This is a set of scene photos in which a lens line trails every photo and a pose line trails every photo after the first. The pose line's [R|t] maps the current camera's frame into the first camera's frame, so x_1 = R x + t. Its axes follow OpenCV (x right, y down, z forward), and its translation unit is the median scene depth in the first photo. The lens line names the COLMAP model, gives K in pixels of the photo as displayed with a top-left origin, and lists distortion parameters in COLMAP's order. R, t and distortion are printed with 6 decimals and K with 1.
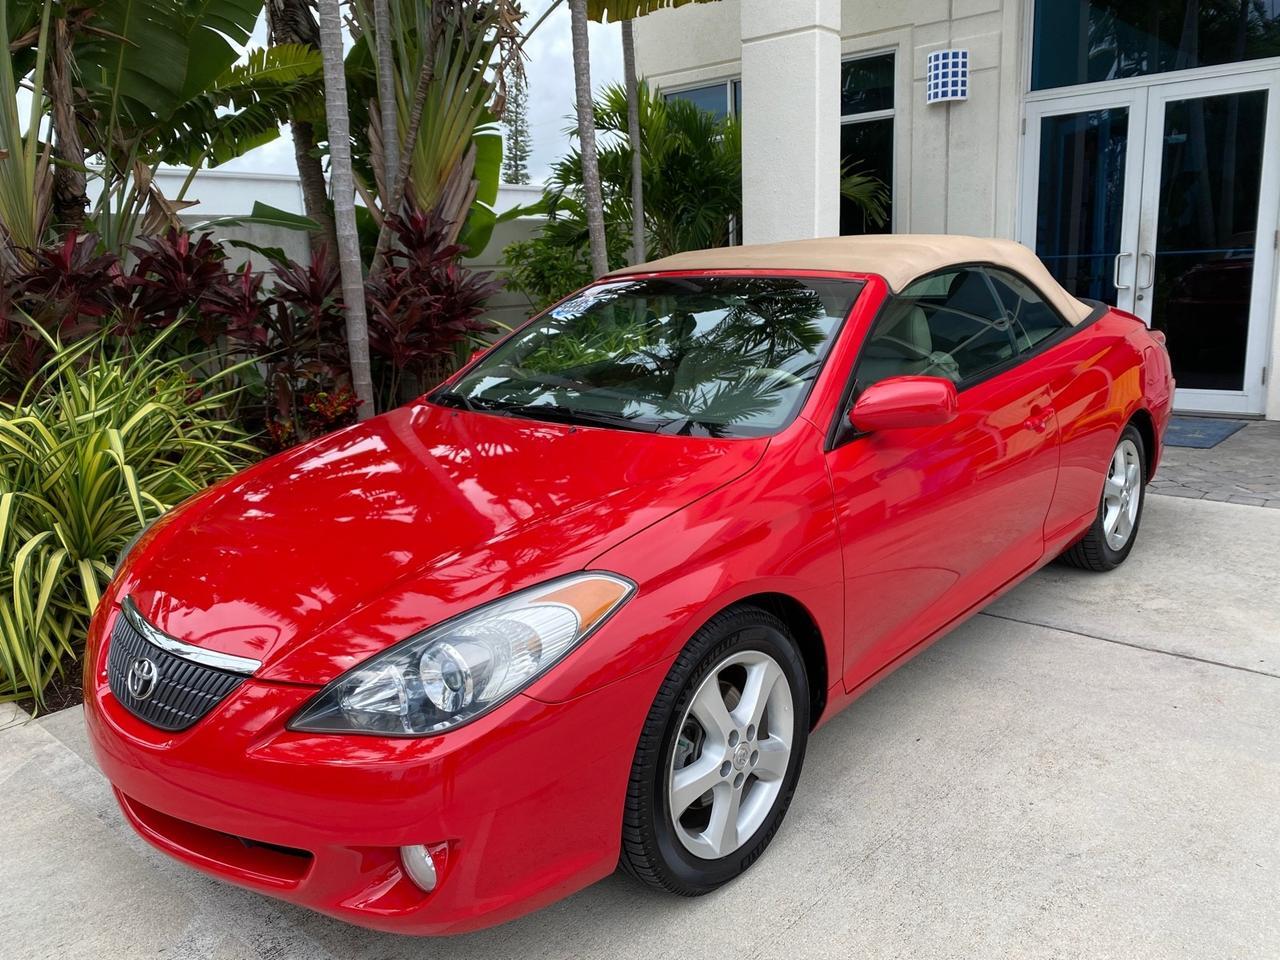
lens RADIAL K [[990.1, 0, 641.1], [0, 990.1, 466.7], [0, 0, 1]] dist [0.003972, 0.002711]
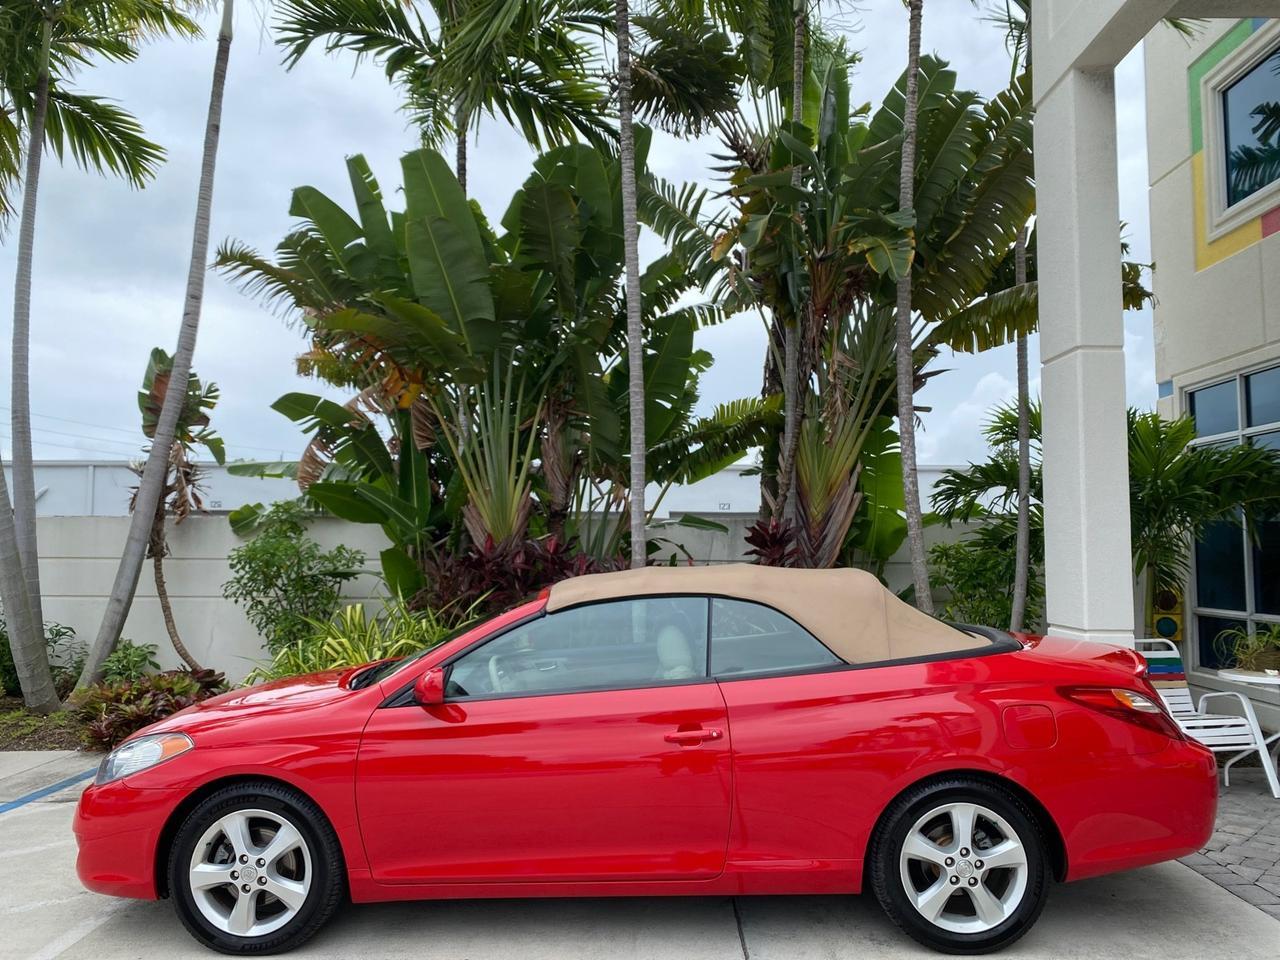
lens RADIAL K [[983.3, 0, 636.4], [0, 983.3, 469.9], [0, 0, 1]] dist [0.012476, -0.011097]
pose [[0.649331, -0.020342, -0.760234, 0.770229], [-0.180504, 0.966955, -0.180045, -0.082378], [0.738774, 0.254134, 0.624202, 0.106917]]
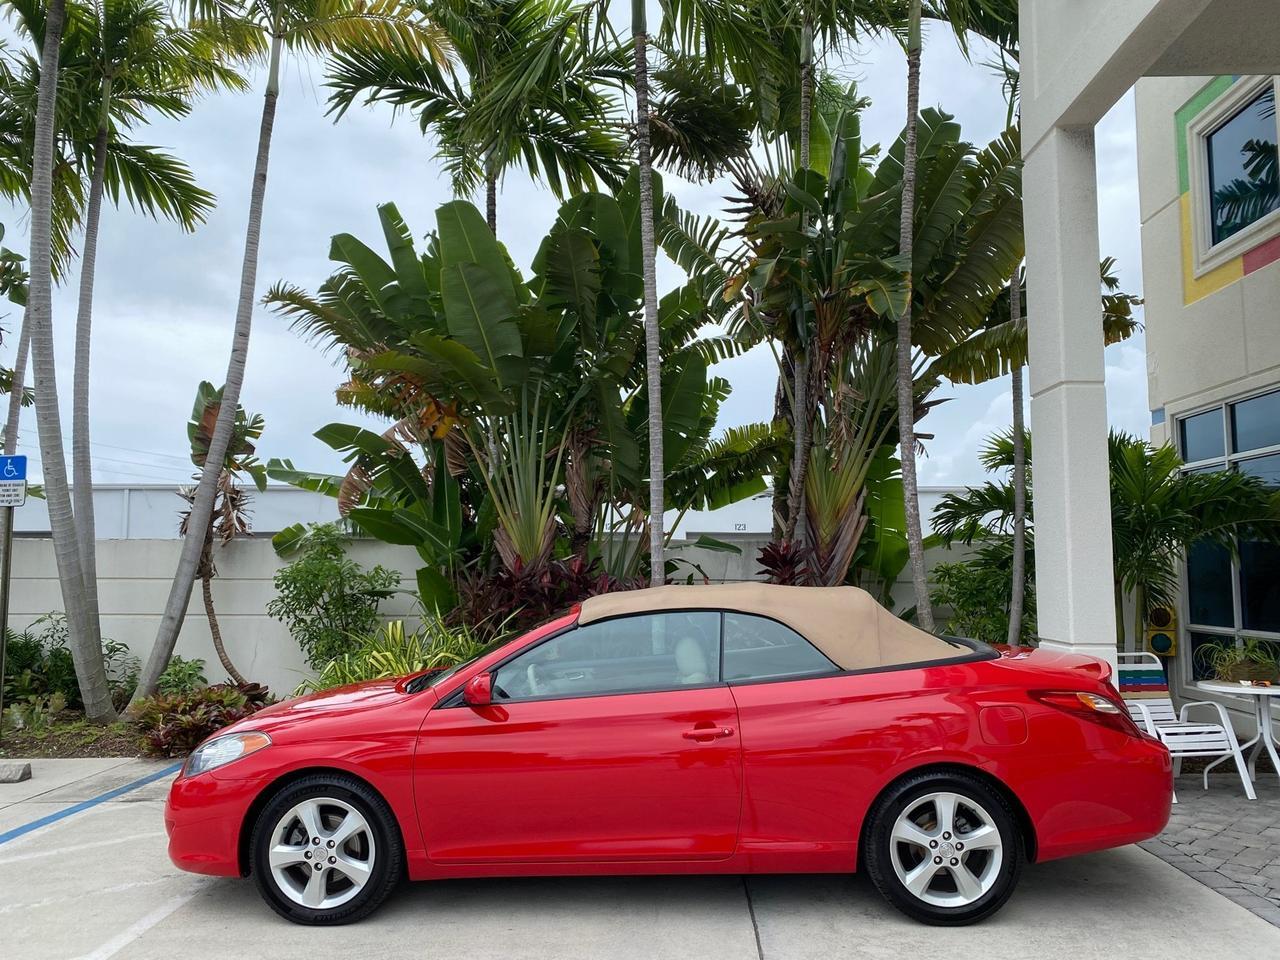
lens RADIAL K [[978.0, 0, 638.4], [0, 978.0, 469.2], [0, 0, 1]] dist [0.014982, -0.006165]
pose [[0.637546, -0.038521, -0.769449, 0.846394], [-0.180511, 0.963478, -0.197802, -0.071631], [0.748966, 0.265002, 0.607308, 0.038156]]
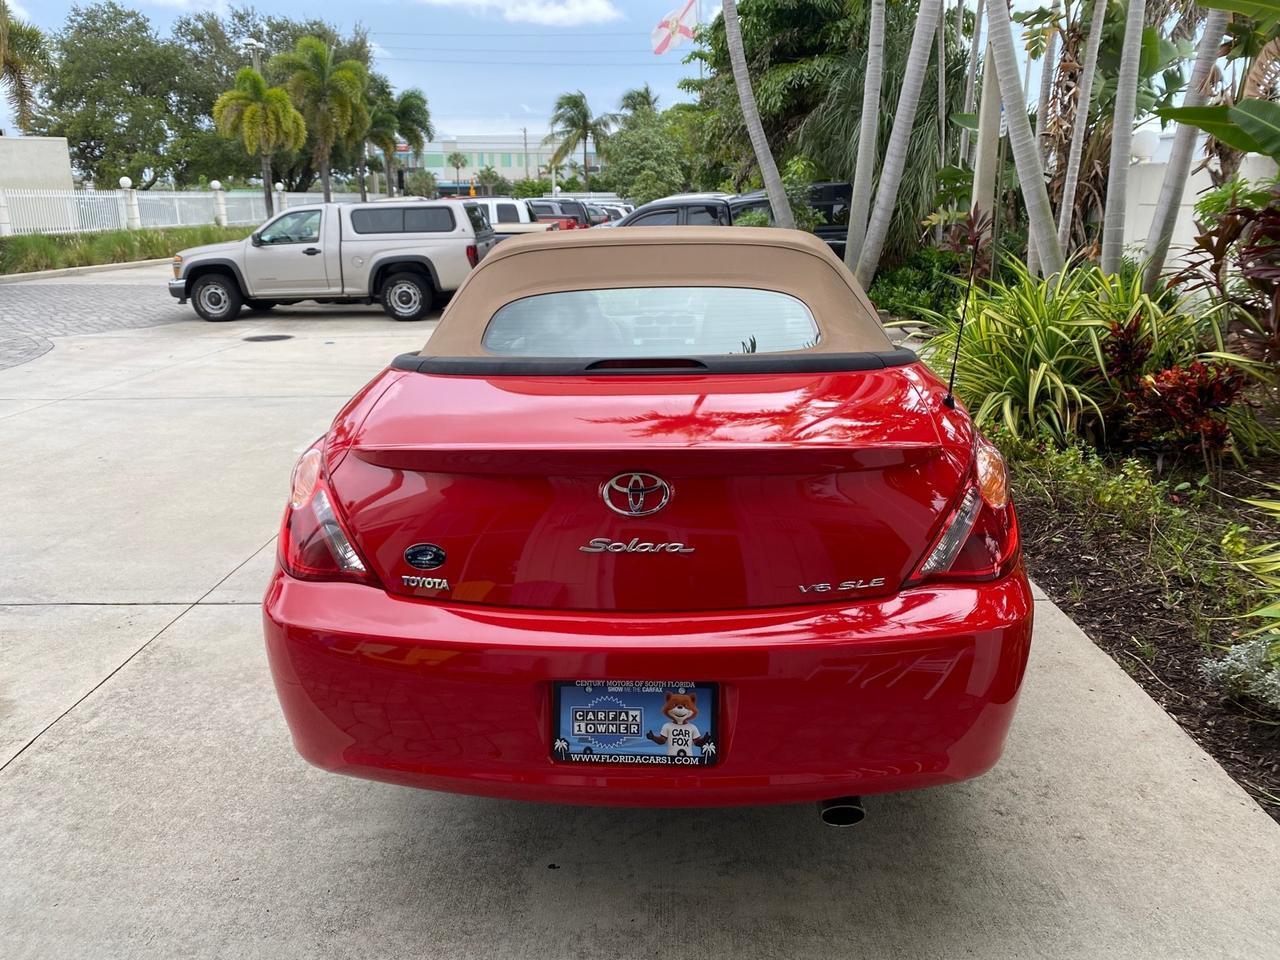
lens RADIAL K [[983.3, 0, 636.4], [0, 983.3, 469.9], [0, 0, 1]] dist [0.012476, -0.011097]
pose [[-0.768358, 0.215799, -0.602542, 0.596128], [-0.085125, 0.898620, 0.430390, -0.311478], [0.634334, 0.381985, -0.672092, 1.245850]]
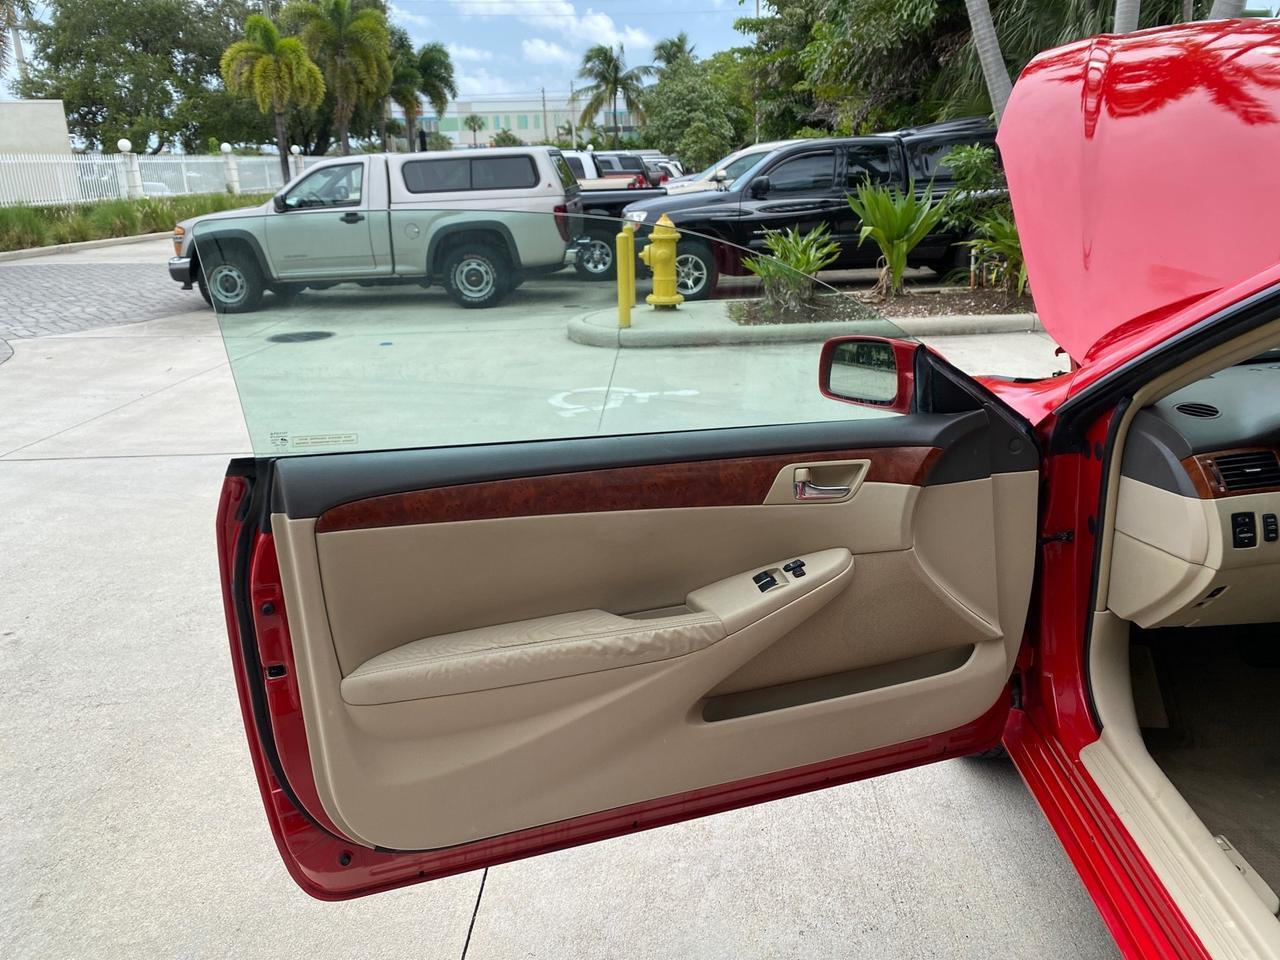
lens RADIAL K [[984.6, 0, 637.7], [0, 984.6, 473.7], [0, 0, 1]] dist [0.004049, -0.003004]
pose [[-0.774506, 0.251271, -0.580520, 0.397014], [-0.063024, 0.882503, 0.466064, -0.141161], [0.629419, 0.397556, -0.667668, 0.617732]]
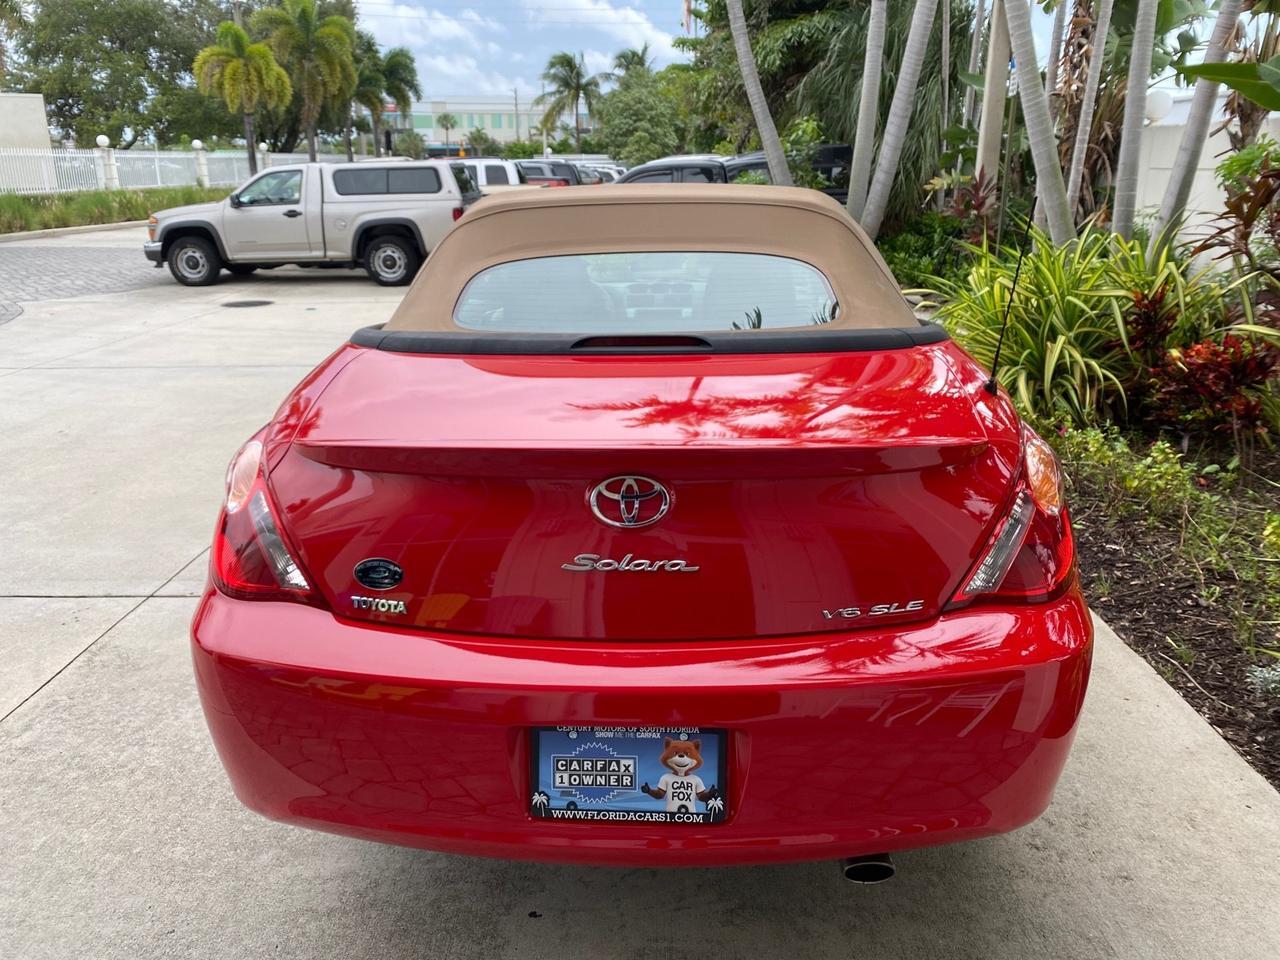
lens RADIAL K [[985.2, 0, 640.2], [0, 985.2, 476.7], [0, 0, 1]] dist [0.000201, 0.002379]
pose [[-0.761720, 0.238366, -0.602465, 0.558732], [-0.092541, 0.880304, 0.465296, -0.295727], [0.641263, 0.410178, -0.648487, 1.201927]]
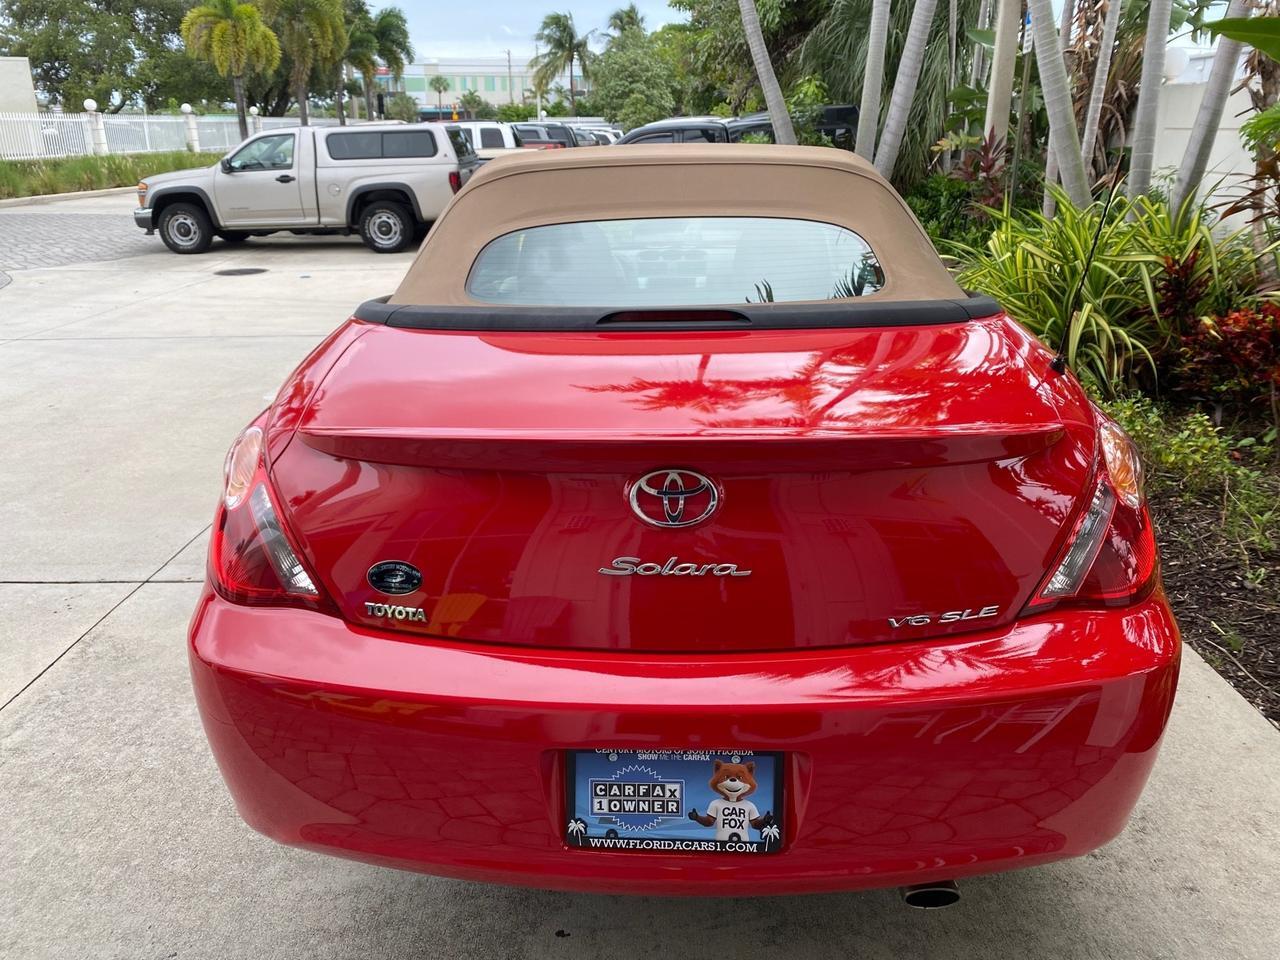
lens RADIAL K [[984.6, 0, 637.7], [0, 984.6, 473.7], [0, 0, 1]] dist [0.004049, -0.003004]
pose [[-0.759805, 0.260244, -0.595793, 0.548682], [-0.089403, 0.865864, 0.492226, -0.286924], [0.643975, 0.427262, -0.634621, 1.170385]]
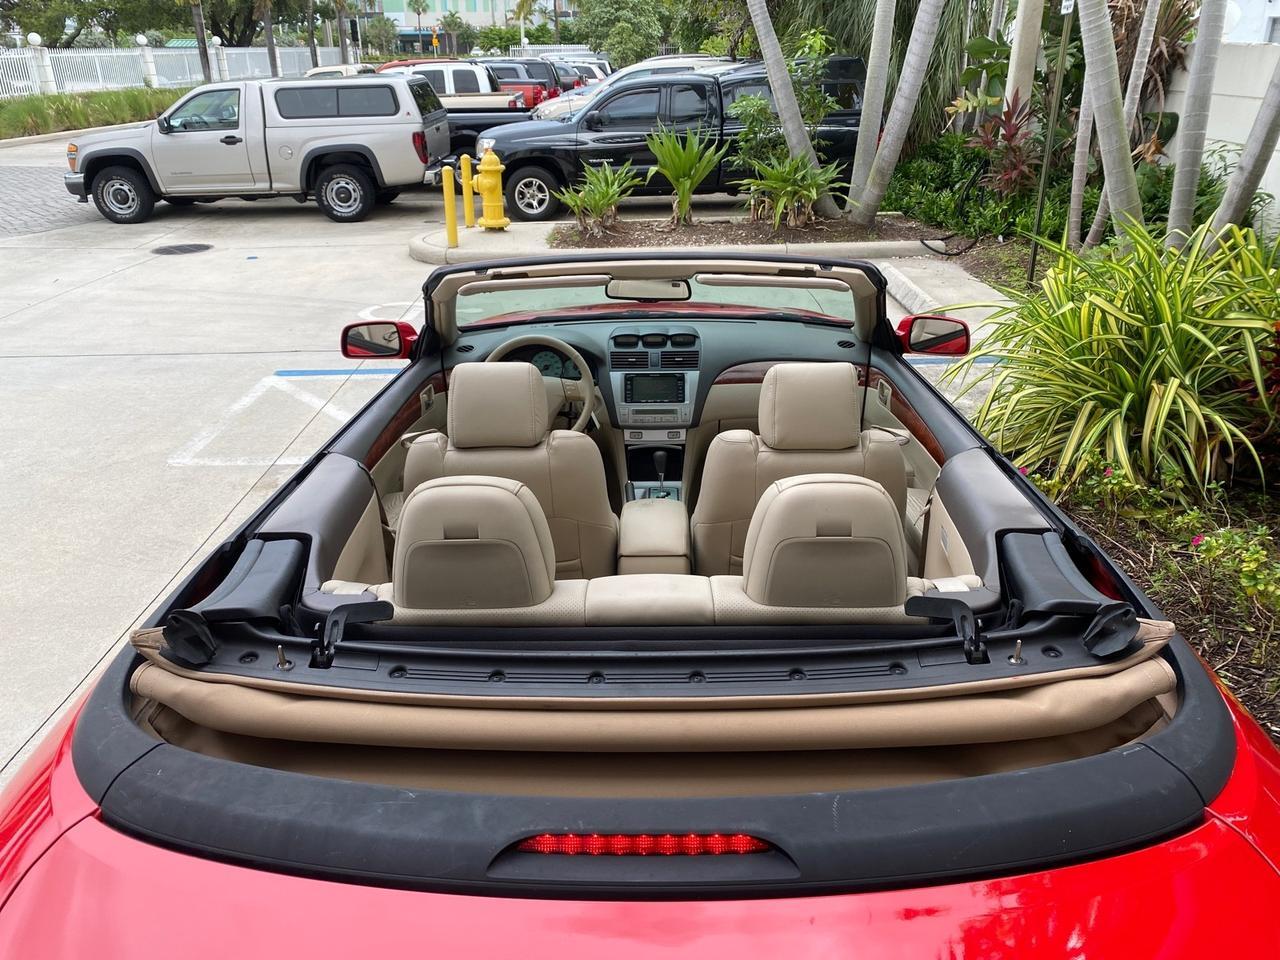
lens RADIAL K [[983.2, 0, 642.5], [0, 983.2, 469.9], [0, 0, 1]] dist [0.005614, 0.000953]
pose [[-0.749264, 0.304855, -0.587934, 0.394095], [-0.091565, 0.831543, 0.547862, -0.318887], [0.655911, 0.464327, -0.595131, 1.001176]]
